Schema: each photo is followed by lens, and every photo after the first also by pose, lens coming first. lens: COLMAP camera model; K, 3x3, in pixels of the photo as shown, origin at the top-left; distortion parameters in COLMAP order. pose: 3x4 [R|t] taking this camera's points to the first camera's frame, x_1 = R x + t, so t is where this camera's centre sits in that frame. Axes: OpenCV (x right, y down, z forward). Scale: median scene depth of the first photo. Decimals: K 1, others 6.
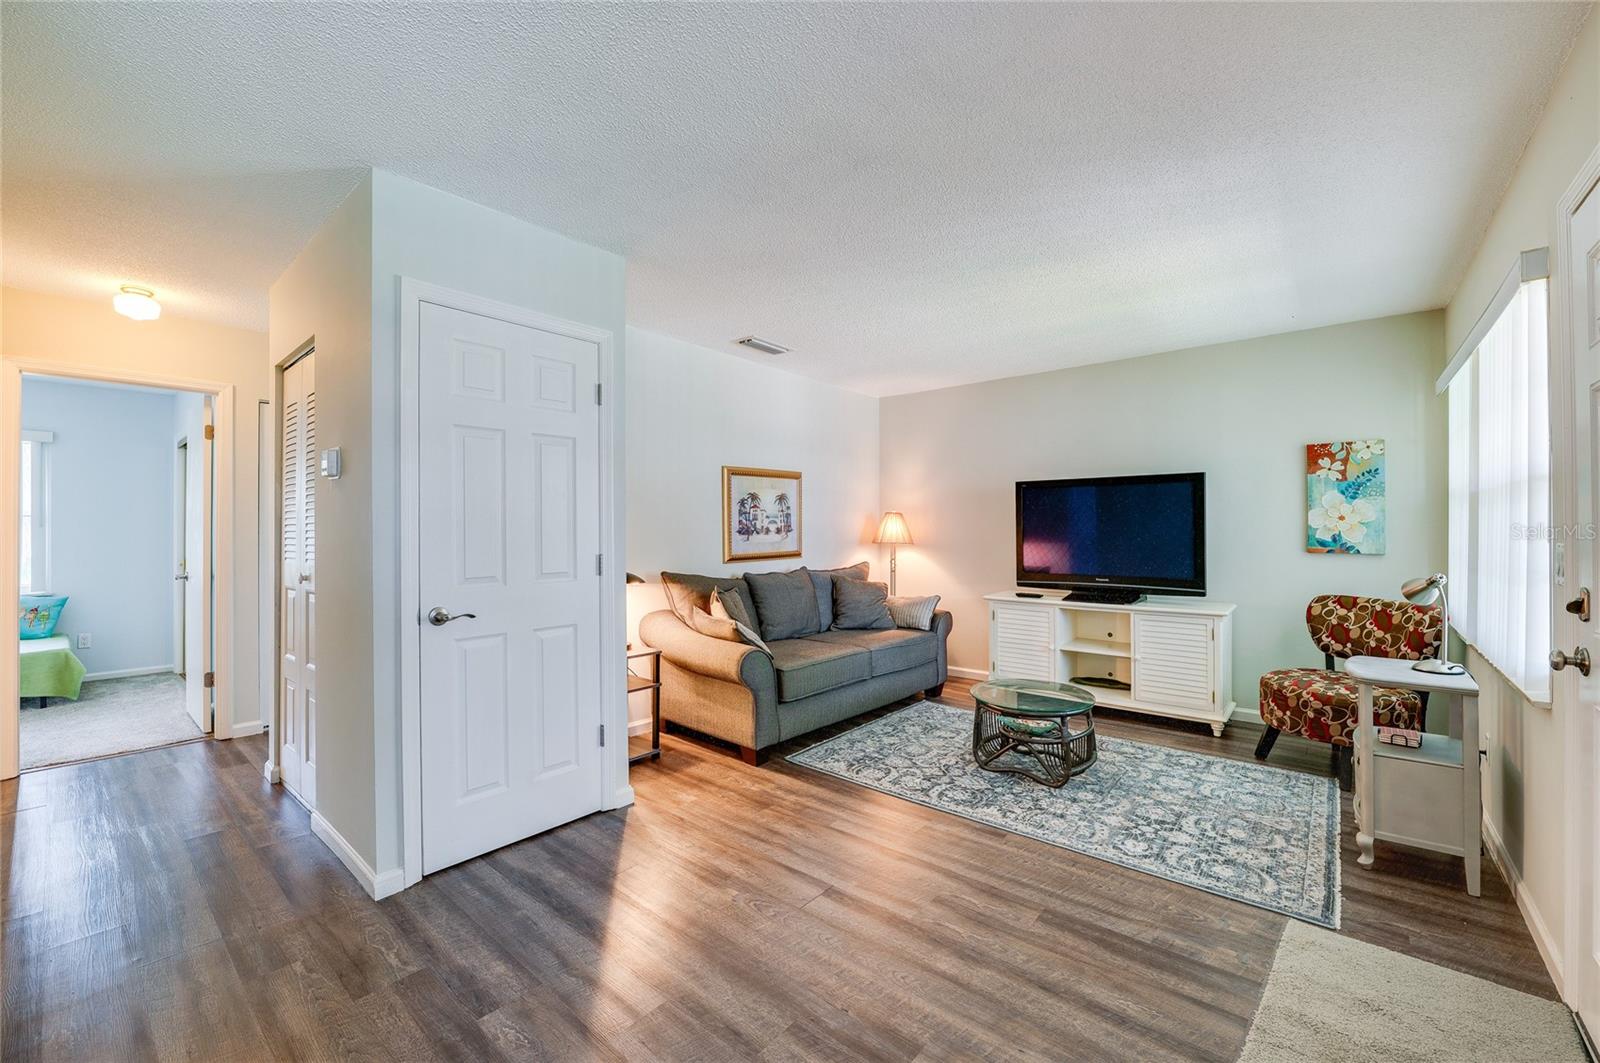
lens RADIAL K [[640.9, 0, 802.3], [0, 640.9, 529.5], [0, 0, 1]] dist [-0.016855, -0.000010]
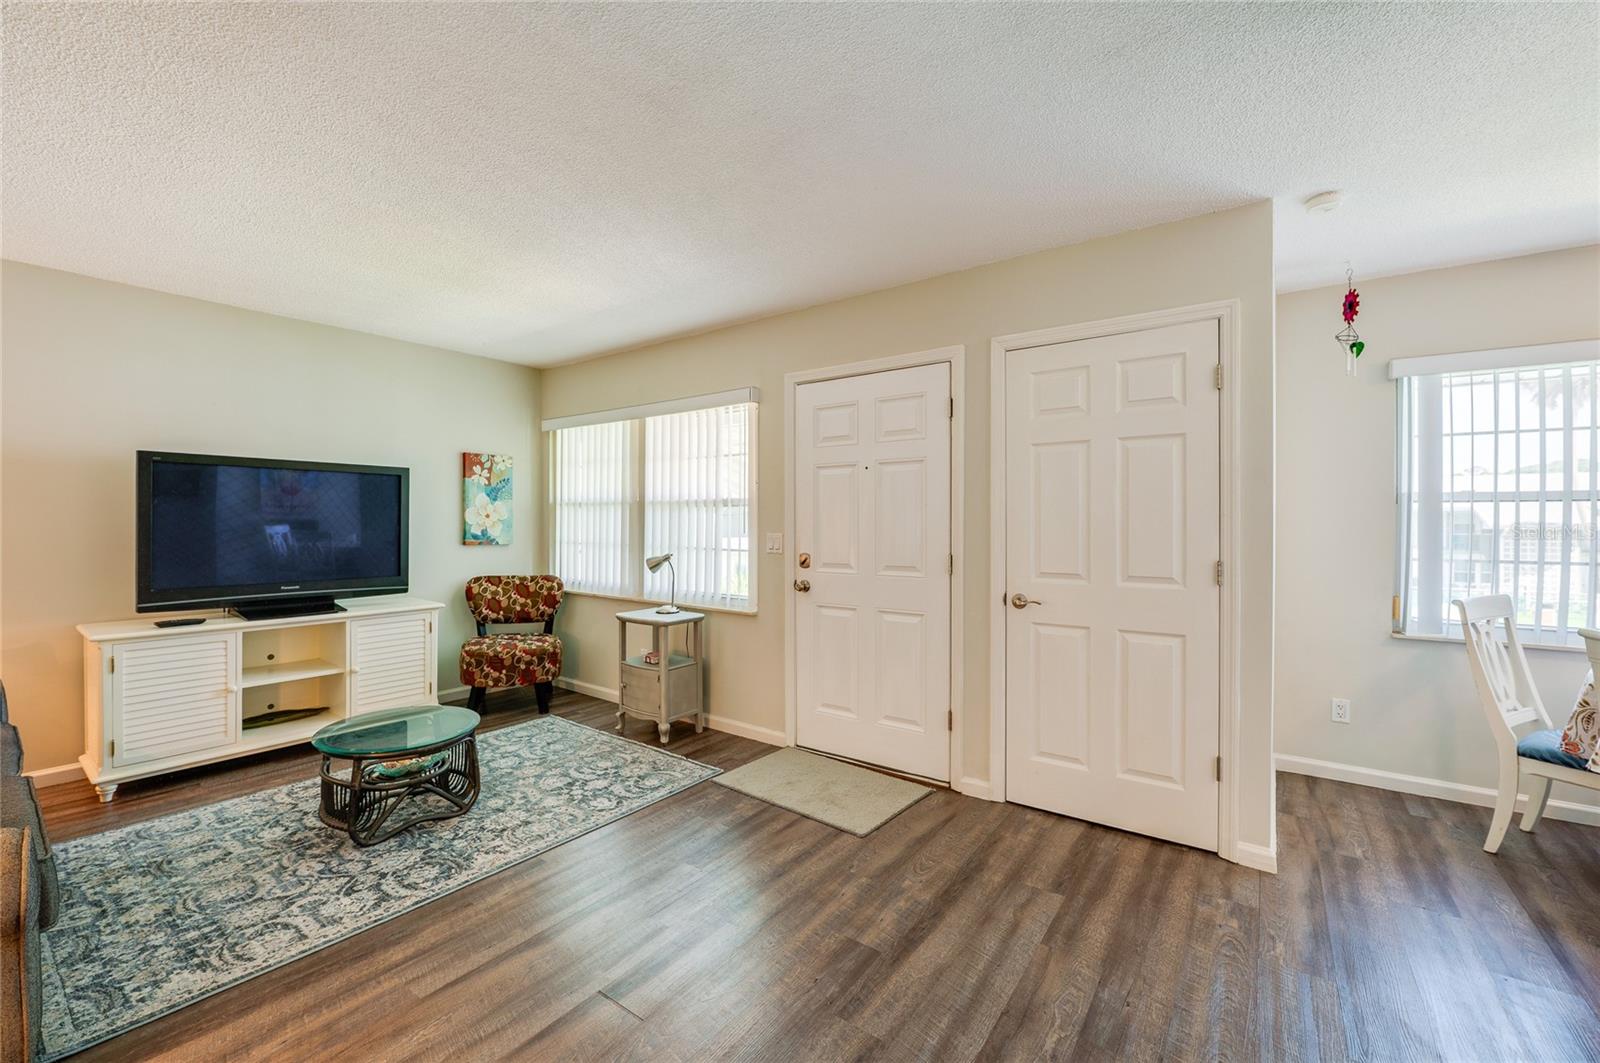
lens RADIAL K [[649.8, 0, 795.4], [0, 649.8, 521.8], [0, 0, 1]] dist [-0.013218, -0.000059]
pose [[-0.063006, 0.003149, 0.998008, -0.500423], [-0.002280, 0.999992, -0.003299, -0.004546], [-0.998011, -0.002484, -0.062998, 0.544915]]
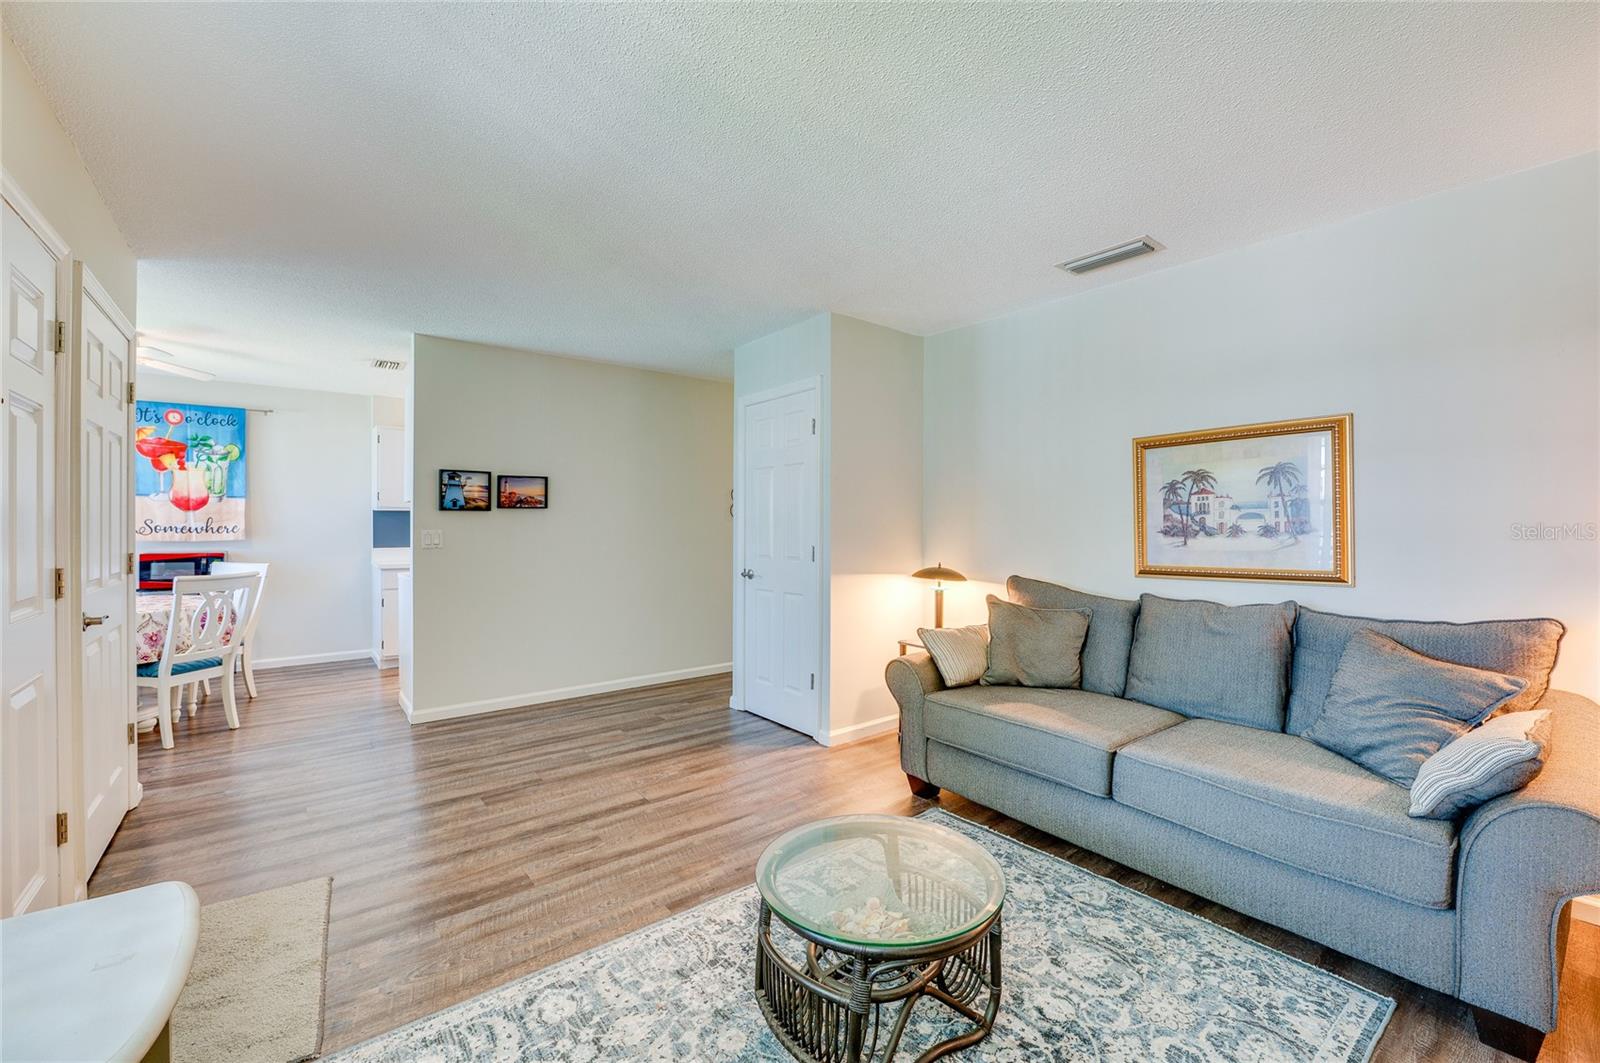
lens RADIAL K [[640.9, 0, 802.3], [0, 640.9, 529.5], [0, 0, 1]] dist [-0.016855, -0.000010]
pose [[-0.187294, 0.003842, -0.982296, 0.839183], [-0.005408, 0.999973, 0.004942, -0.000008], [0.982289, 0.006238, -0.187268, 1.027726]]
